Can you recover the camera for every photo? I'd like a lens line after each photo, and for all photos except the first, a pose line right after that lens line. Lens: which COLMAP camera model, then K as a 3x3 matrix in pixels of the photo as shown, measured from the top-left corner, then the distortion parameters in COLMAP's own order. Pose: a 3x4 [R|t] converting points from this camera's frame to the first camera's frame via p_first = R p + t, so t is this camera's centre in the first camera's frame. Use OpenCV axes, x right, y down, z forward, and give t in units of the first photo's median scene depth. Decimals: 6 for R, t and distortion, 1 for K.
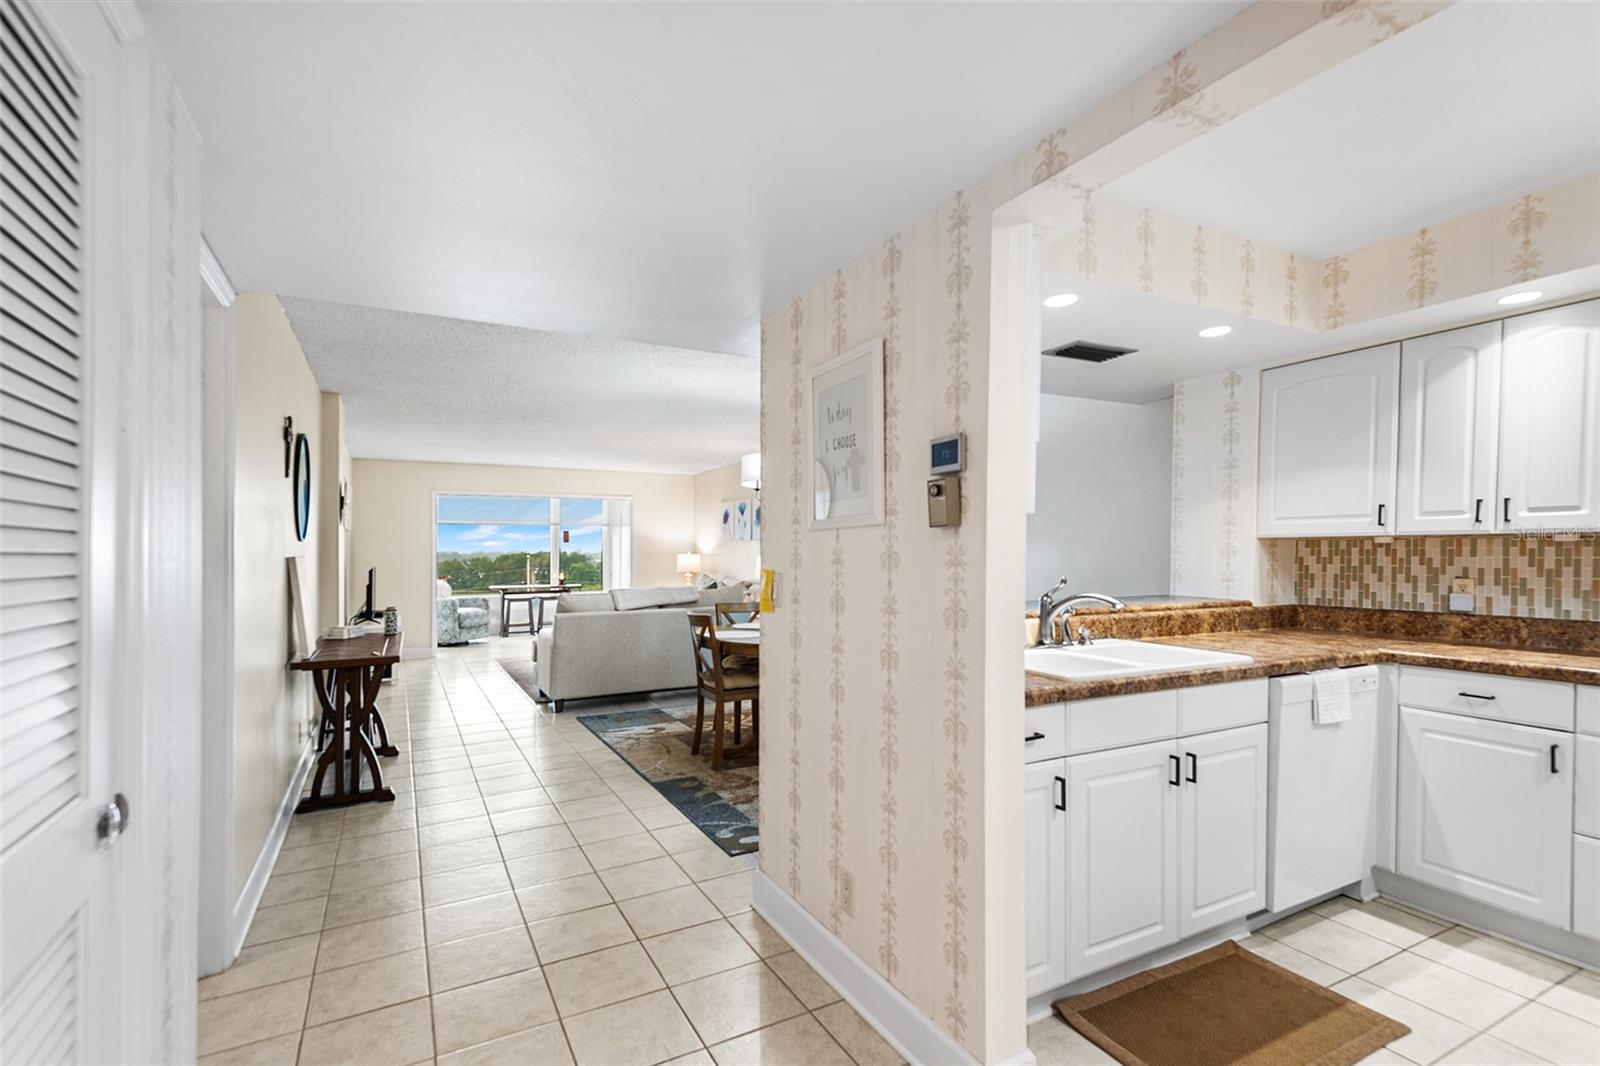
lens RADIAL K [[749.1, 0, 806.9], [0, 749.1, 570.8], [0, 0, 1]] dist [0.039230, -0.023675]
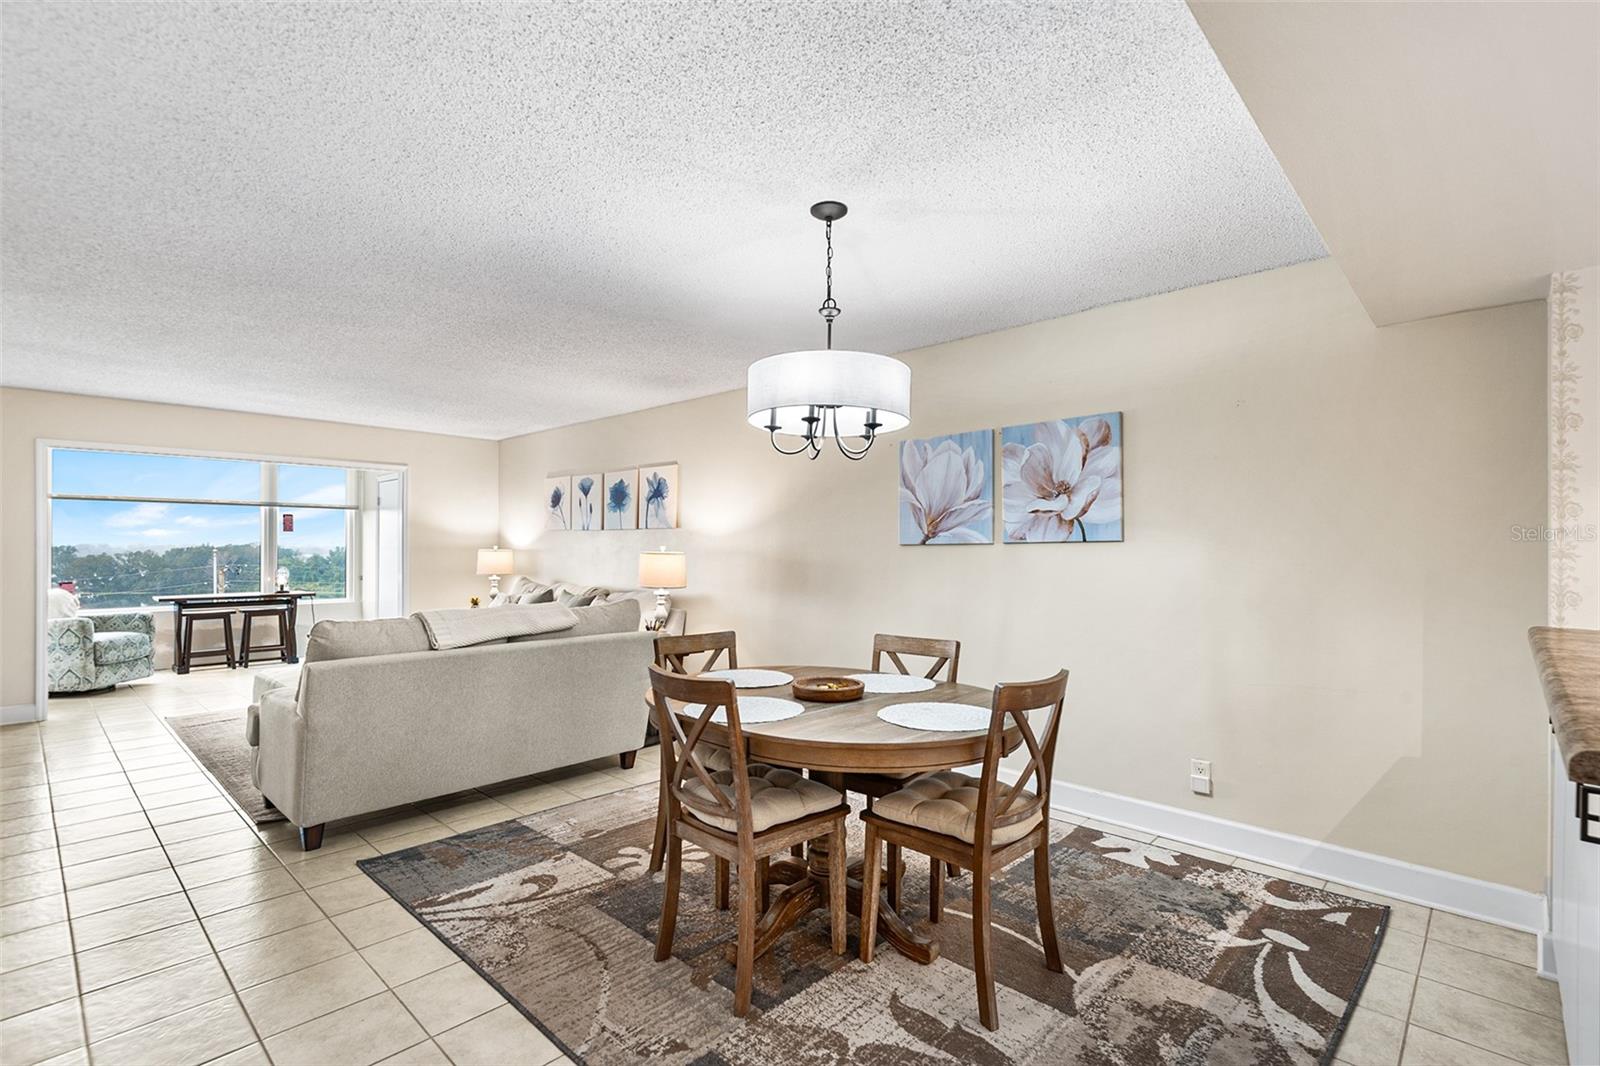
lens RADIAL K [[736.9, 0, 802.8], [0, 736.9, 552.0], [0, 0, 1]] dist [0.036296, -0.021830]
pose [[0.950378, 0.004323, 0.311068, -0.320344], [0.001315, 0.999839, -0.017912, -0.019939], [-0.311095, 0.017433, 0.950219, 0.751277]]
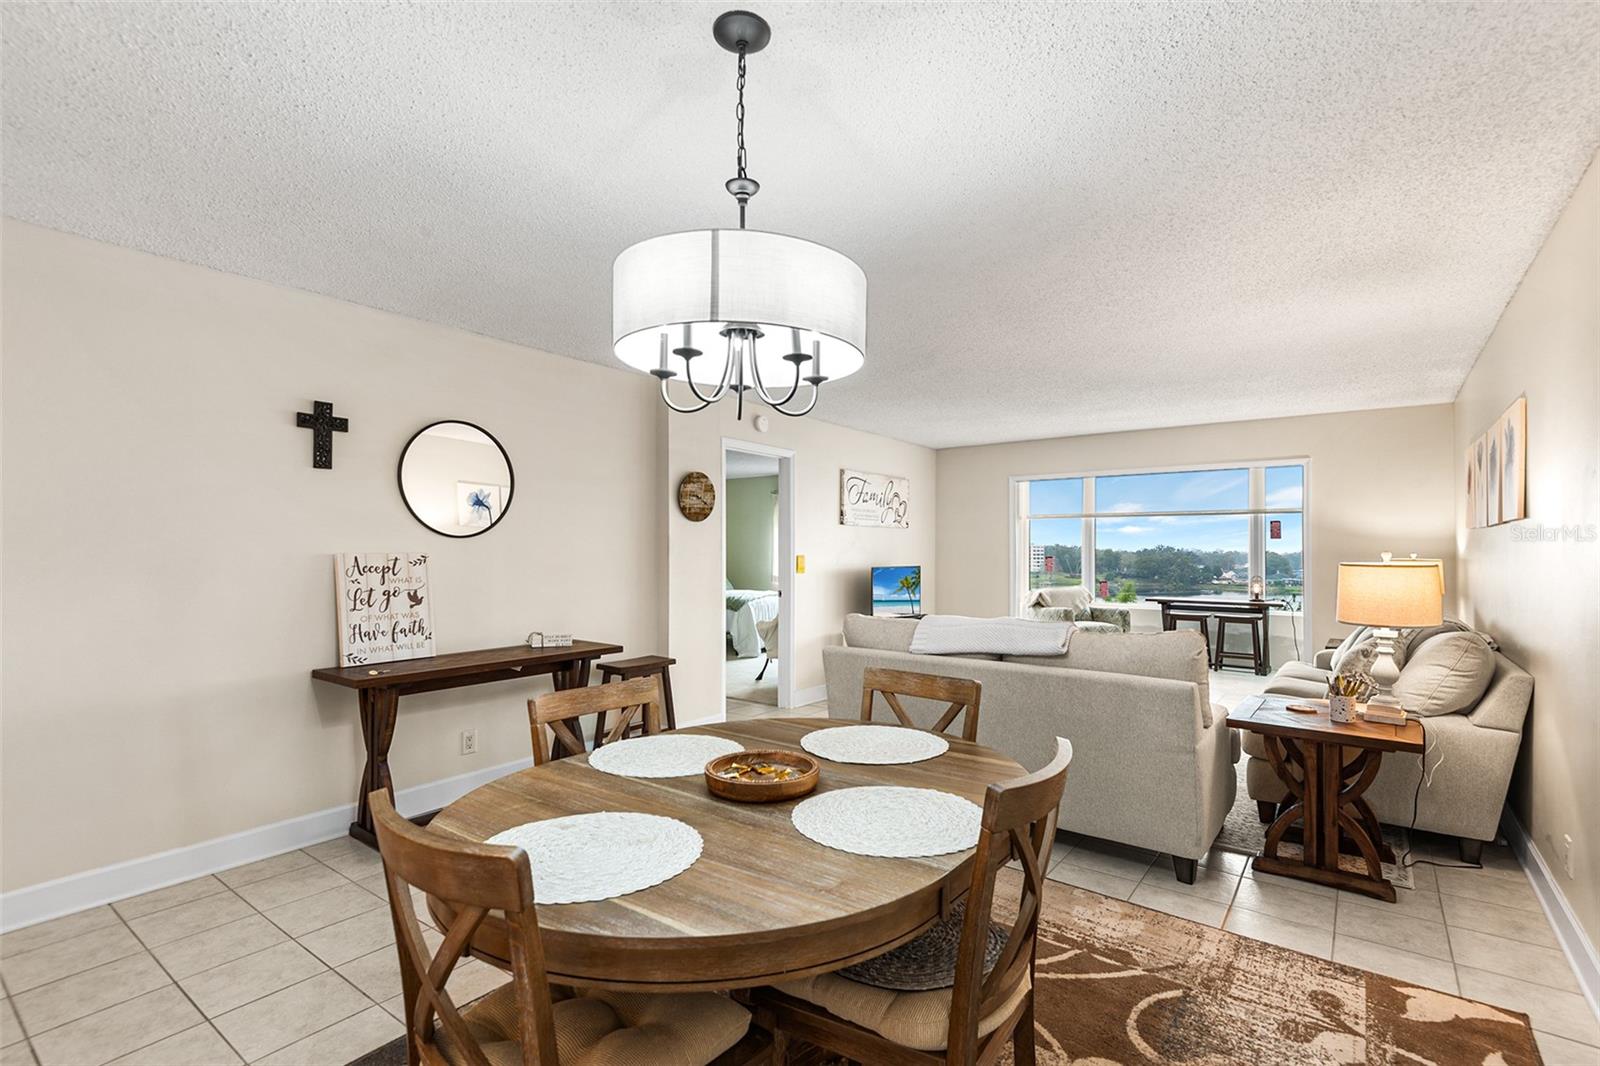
lens RADIAL K [[745.6, 0, 804.3], [0, 745.6, 542.8], [0, 0, 1]] dist [0.046735, -0.023510]
pose [[0.414571, -0.006013, -0.909997, 0.461711], [-0.026889, 0.999461, -0.018854, -0.035134], [0.909620, 0.032285, 0.414185, 1.329099]]
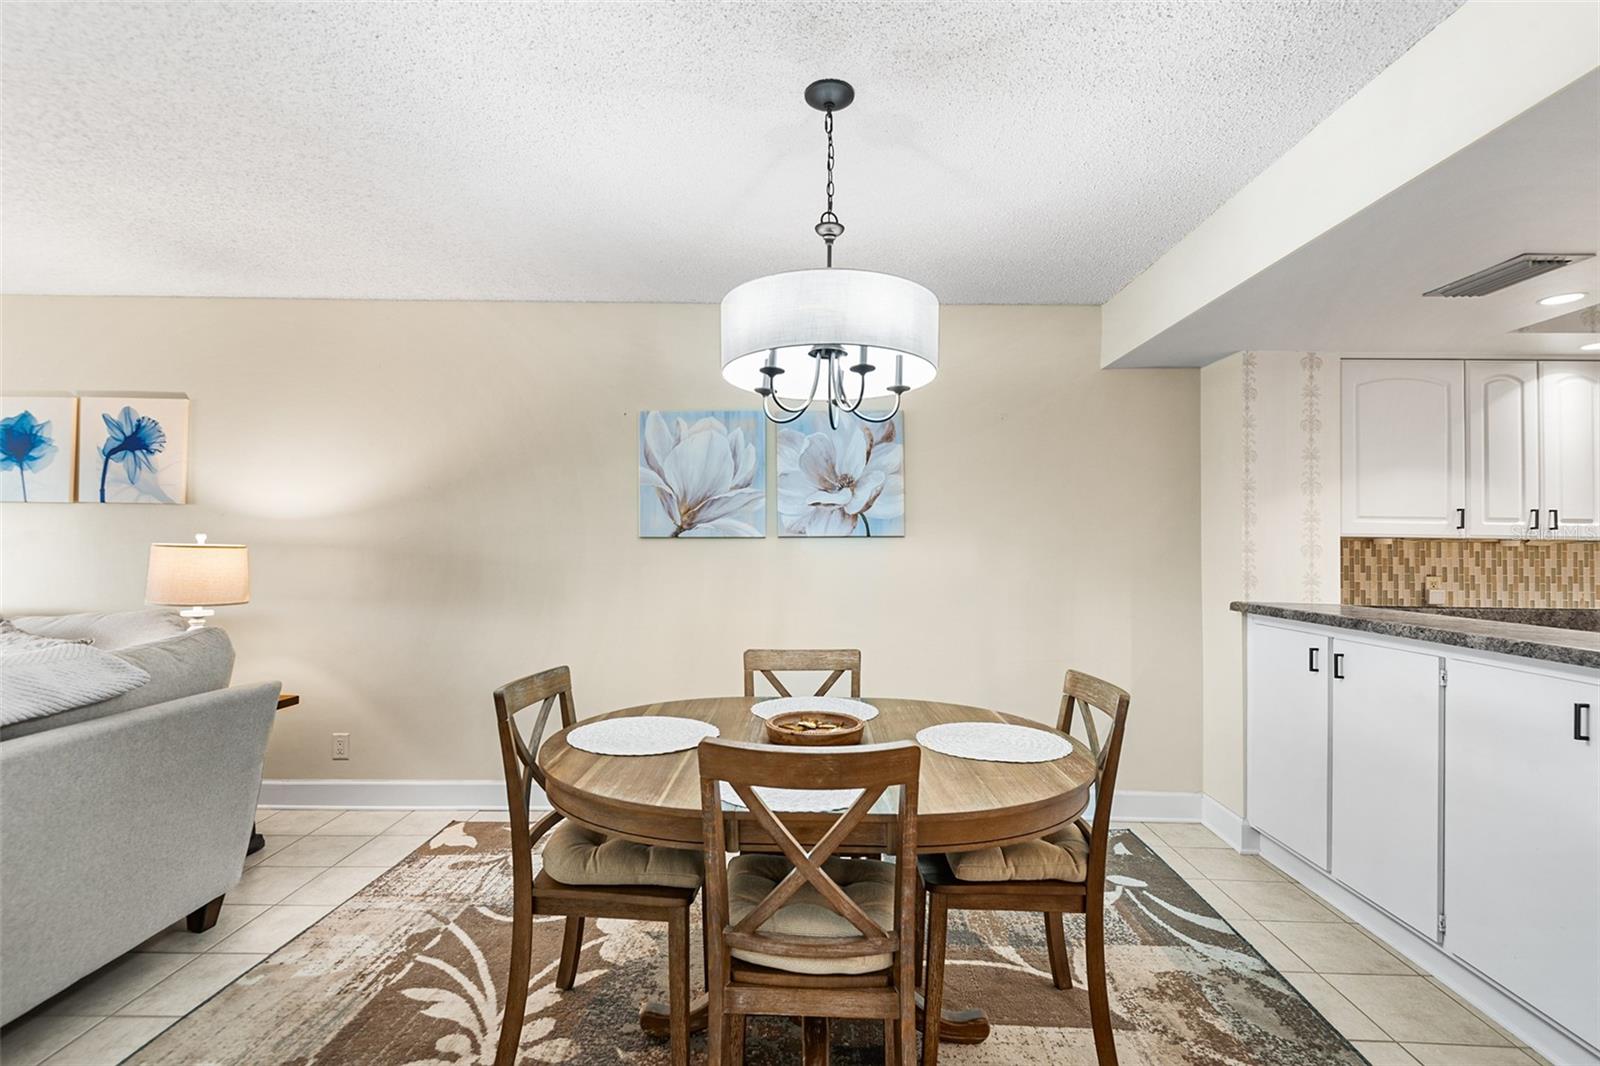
lens RADIAL K [[745.6, 0, 804.3], [0, 745.6, 542.8], [0, 0, 1]] dist [0.046735, -0.023510]
pose [[0.488733, 0.008696, 0.872390, -0.590304], [0.008134, 0.999861, -0.014523, -0.030536], [-0.872395, 0.014194, 0.488595, 1.222558]]
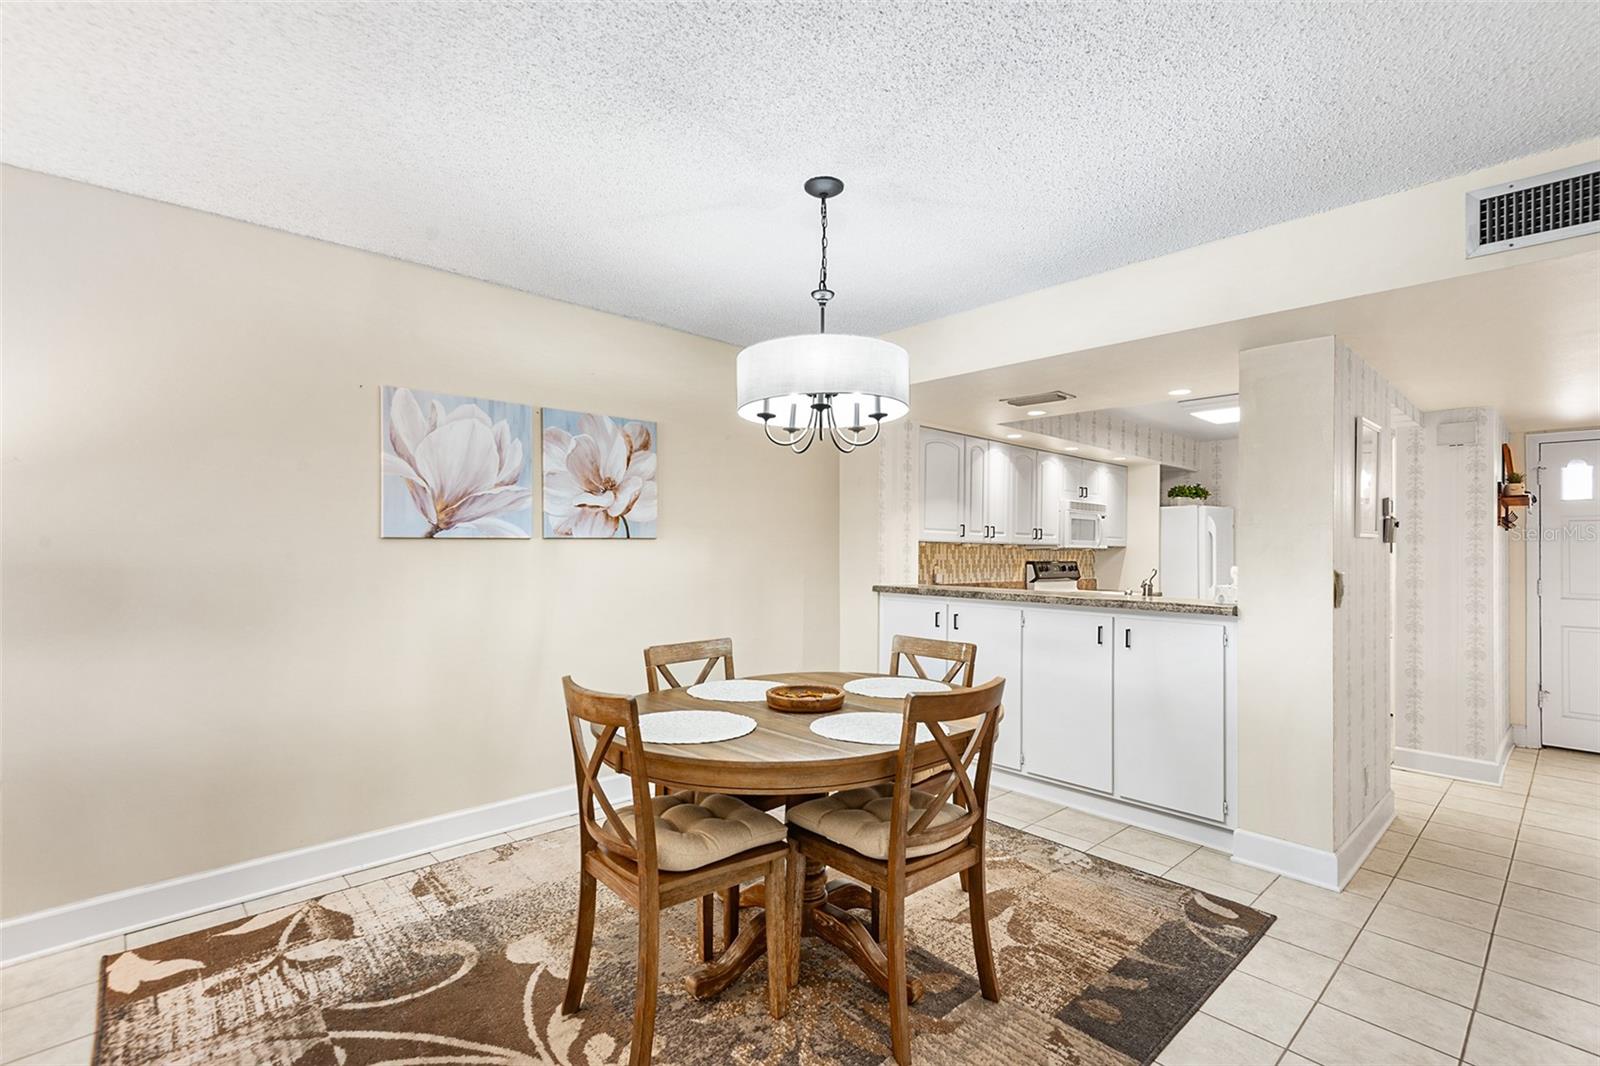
lens RADIAL K [[745.6, 0, 804.3], [0, 745.6, 542.8], [0, 0, 1]] dist [0.046735, -0.023510]
pose [[-0.264162, 0.007948, 0.964446, -0.782421], [0.012416, 0.999911, -0.004840, -0.039139], [-0.964398, 0.010696, -0.264237, 1.731311]]
